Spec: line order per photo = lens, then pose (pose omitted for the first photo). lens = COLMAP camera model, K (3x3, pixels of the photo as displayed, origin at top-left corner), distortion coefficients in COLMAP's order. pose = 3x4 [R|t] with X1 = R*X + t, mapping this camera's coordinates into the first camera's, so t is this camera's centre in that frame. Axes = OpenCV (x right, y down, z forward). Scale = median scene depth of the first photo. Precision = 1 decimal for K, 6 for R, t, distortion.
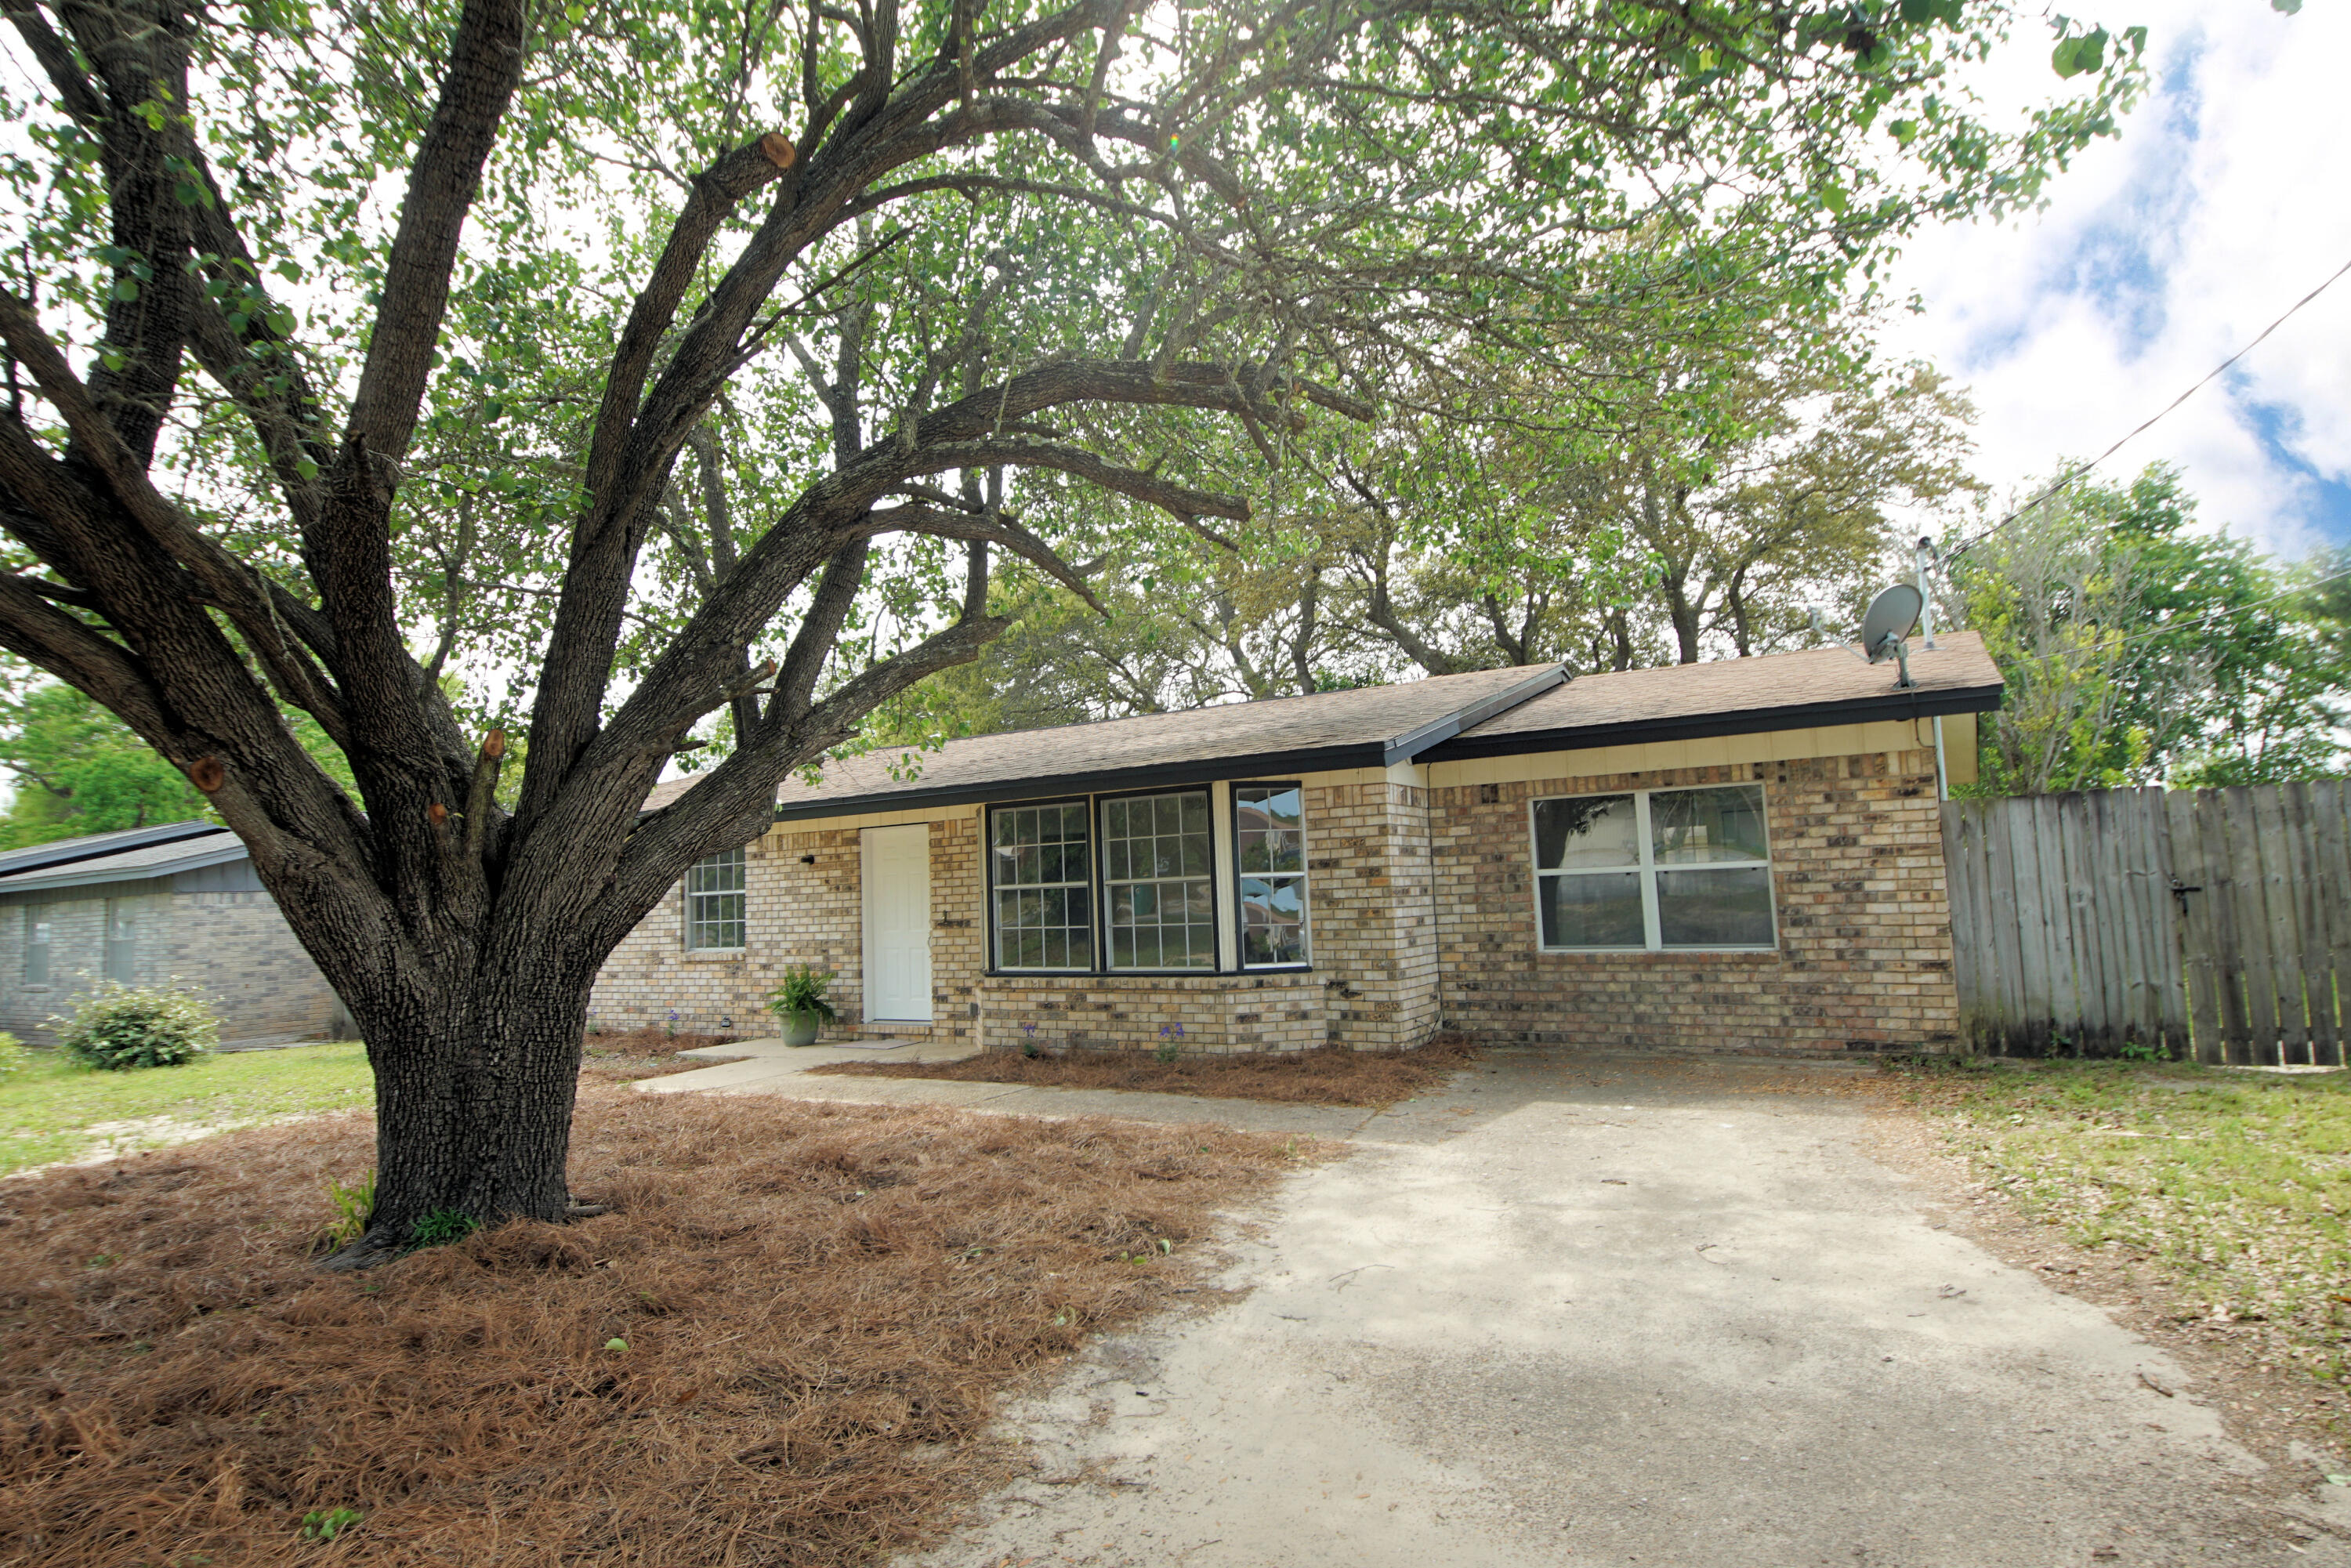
lens RADIAL K [[1258.8, 0, 1149.7], [0, 1258.8, 773.6], [0, 0, 1]] dist [0.041211, -0.039624]
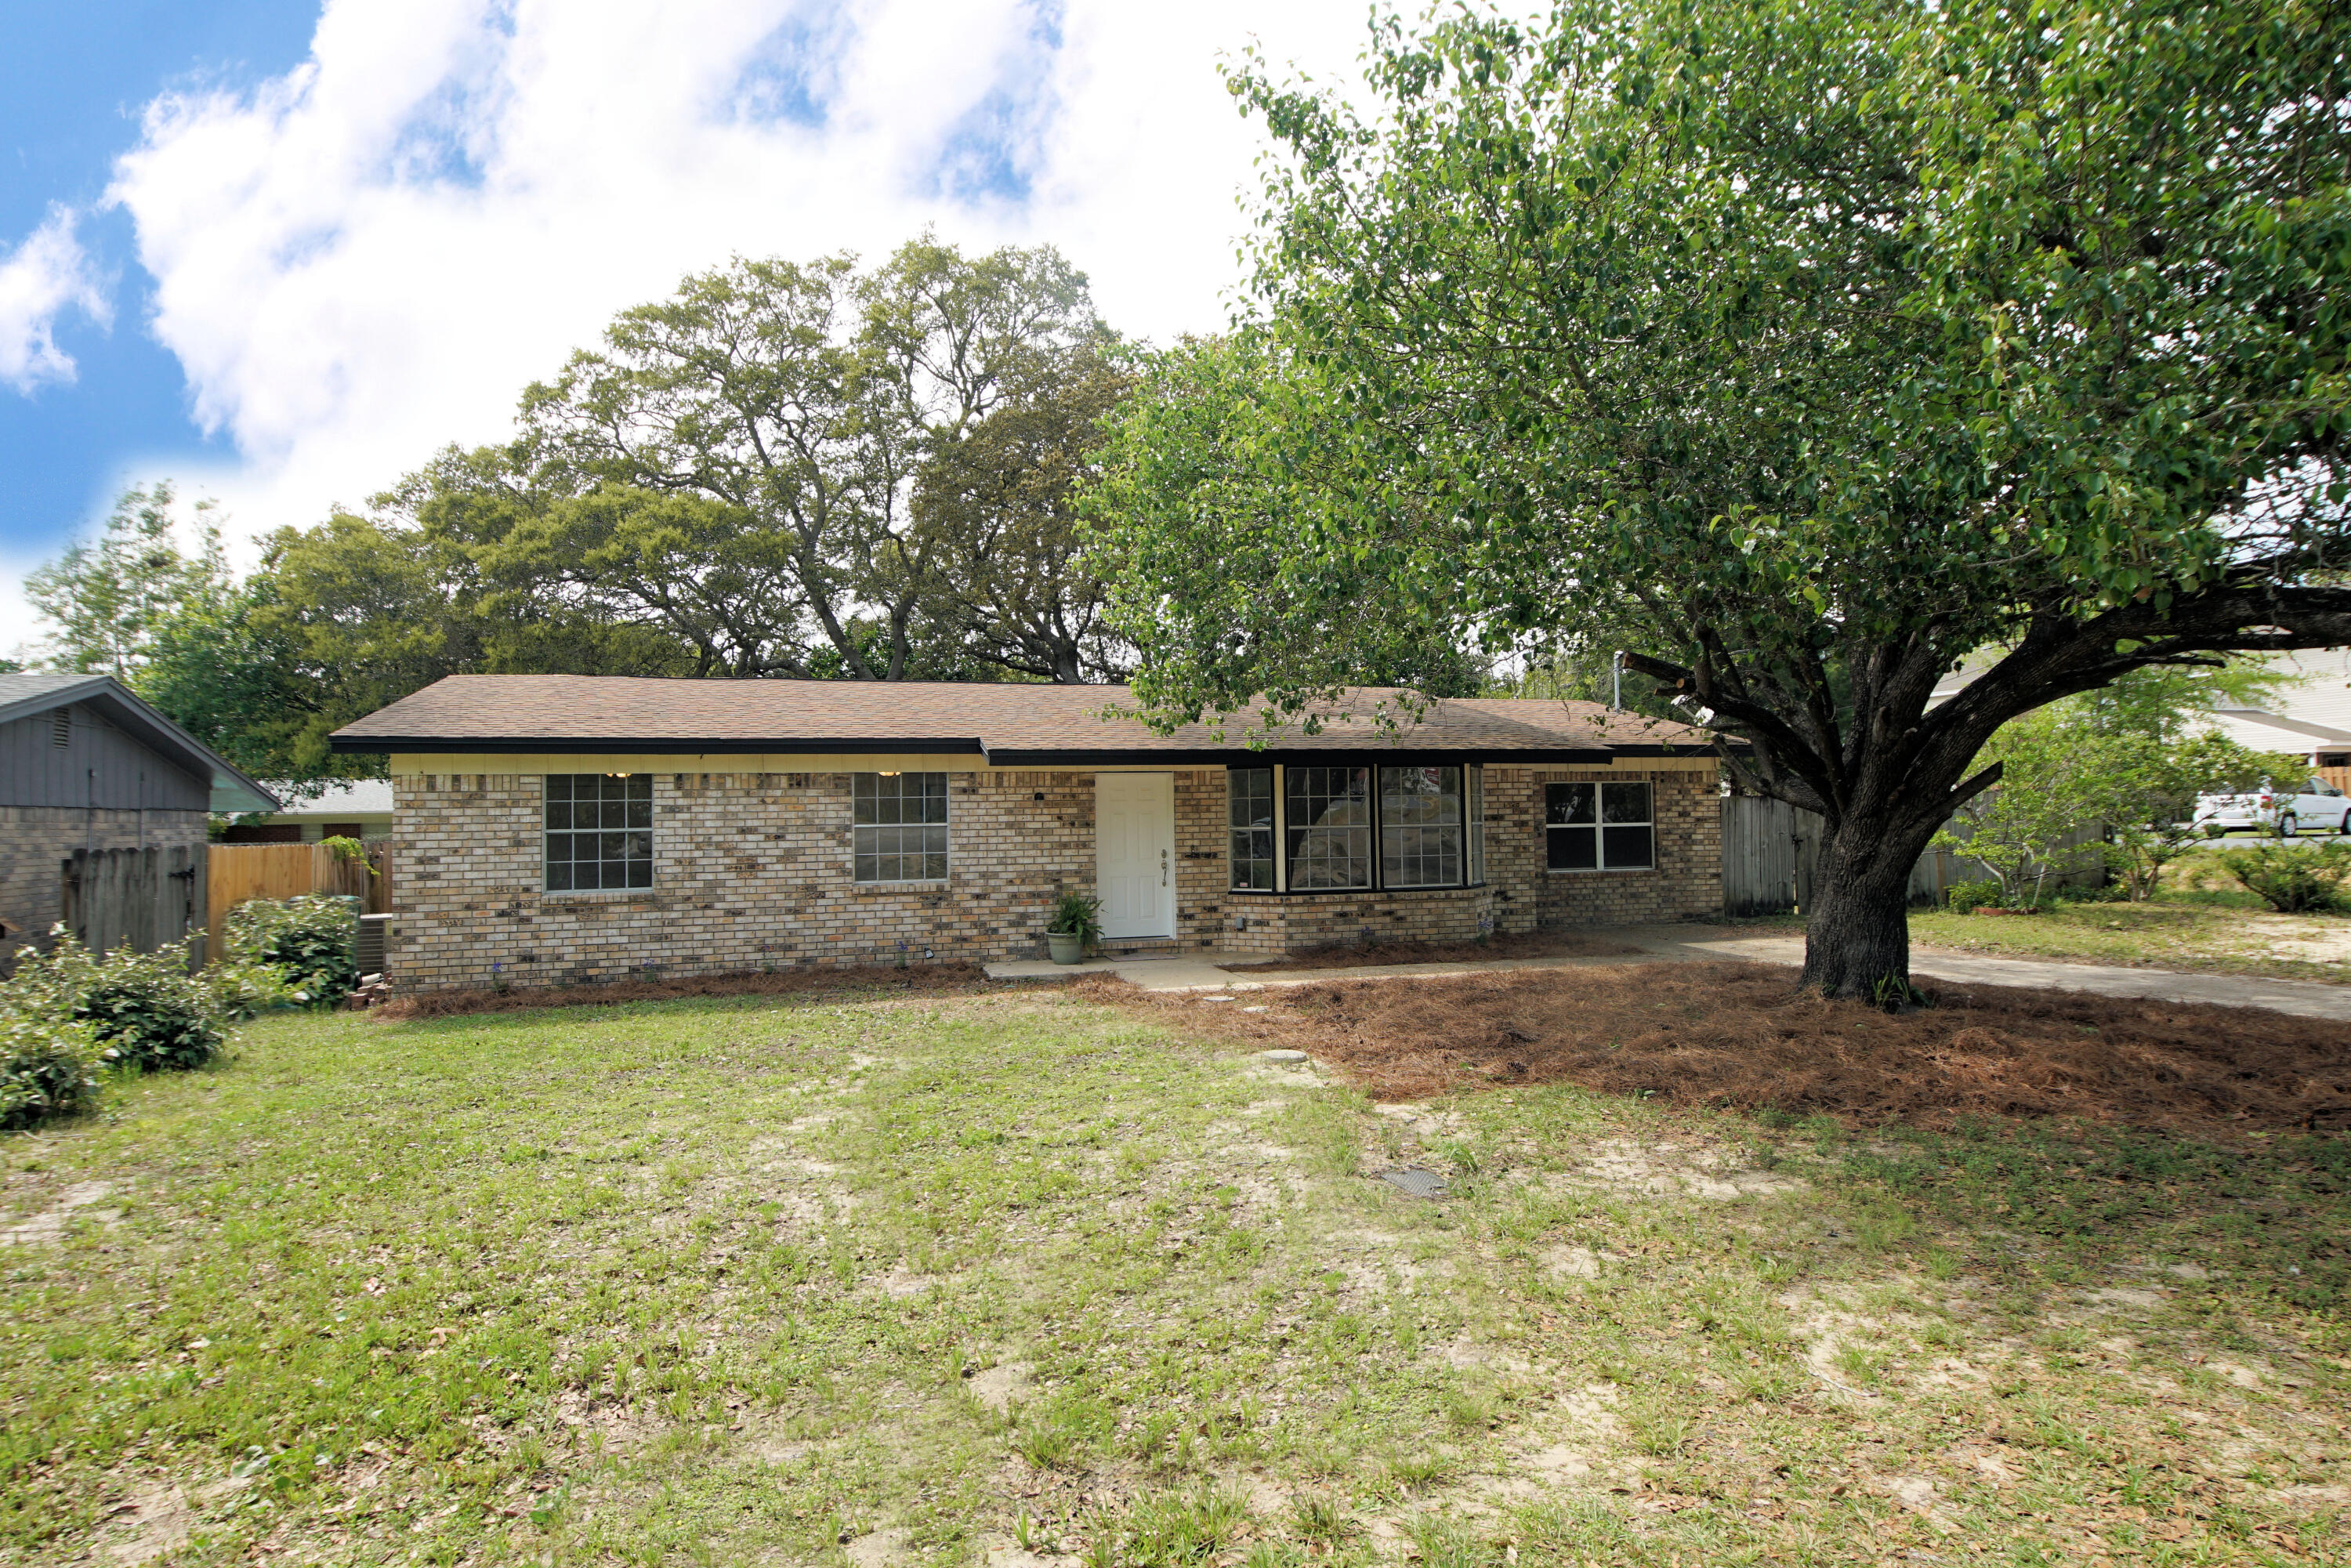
lens RADIAL K [[1258.8, 0, 1149.7], [0, 1258.8, 773.6], [0, 0, 1]] dist [0.041211, -0.039624]
pose [[0.666721, 0.053294, 0.743399, -1.250418], [-0.083170, 0.996530, 0.003151, 0.044961], [-0.740652, -0.063929, 0.668841, 0.250690]]
